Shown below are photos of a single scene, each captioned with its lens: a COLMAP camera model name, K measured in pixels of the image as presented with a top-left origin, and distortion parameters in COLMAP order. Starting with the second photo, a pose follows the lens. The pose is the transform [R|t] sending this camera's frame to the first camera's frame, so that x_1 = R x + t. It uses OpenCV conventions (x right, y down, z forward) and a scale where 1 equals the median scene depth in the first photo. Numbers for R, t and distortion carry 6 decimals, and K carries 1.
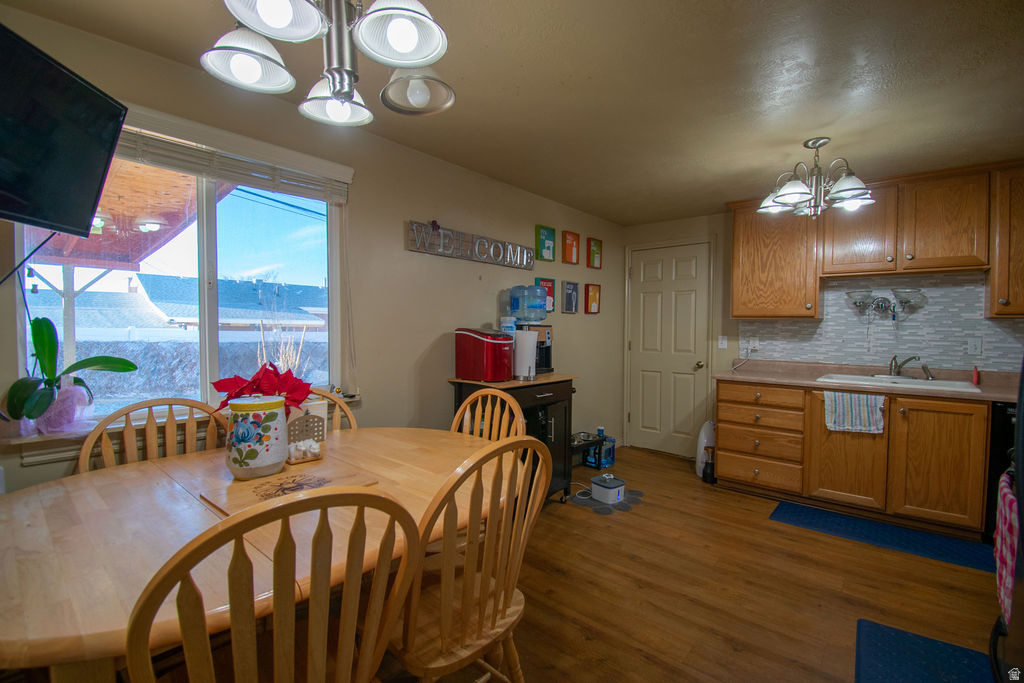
lens RADIAL K [[464.8, 0, 513.8], [0, 464.8, 338.4], [0, 0, 1]] dist [0.001662, -0.023989]
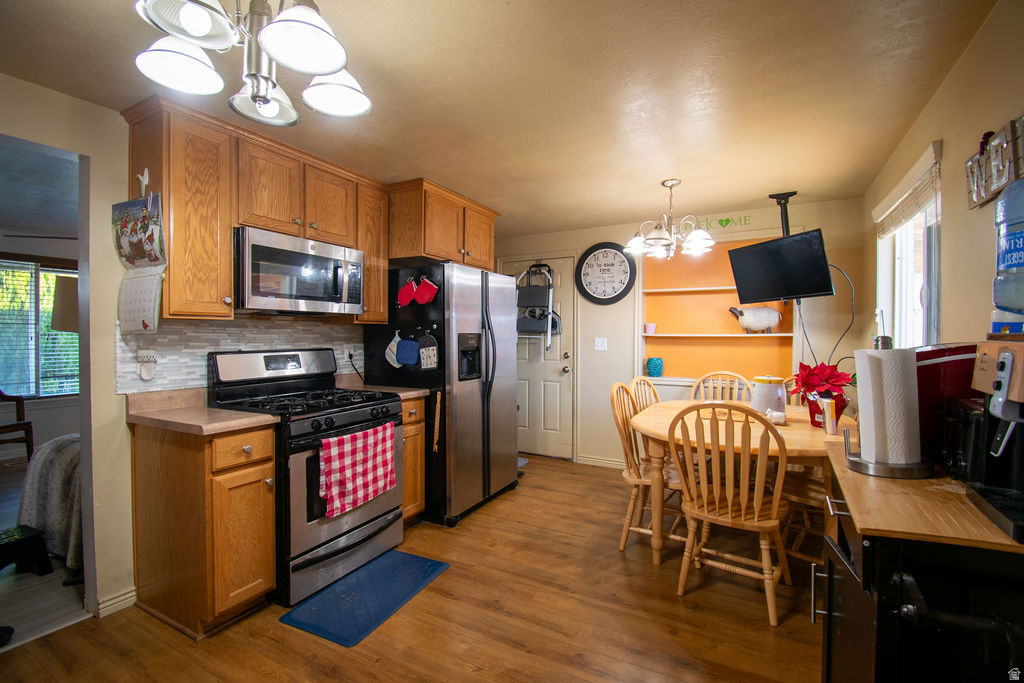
lens RADIAL K [[454.3, 0, 510.2], [0, 454.3, 339.7], [0, 0, 1]] dist [0.020203, -0.022697]
pose [[-0.979388, -0.000562, -0.201988, 0.422657], [-0.006340, 0.999589, 0.027959, -0.032646], [0.201889, 0.028664, -0.978989, 1.325661]]
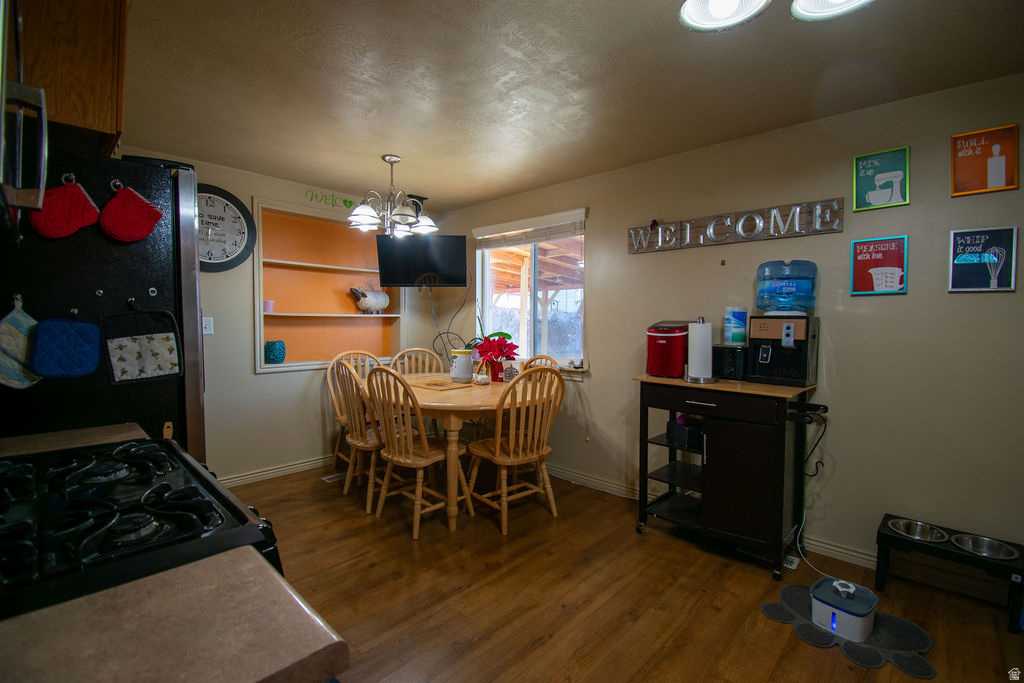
lens RADIAL K [[454.3, 0, 510.2], [0, 454.3, 339.7], [0, 0, 1]] dist [0.020203, -0.022697]
pose [[-0.064979, 0.041949, -0.997004, 0.866868], [-0.028996, 0.998615, 0.043907, -0.013516], [0.997465, 0.031763, -0.063673, 0.710602]]
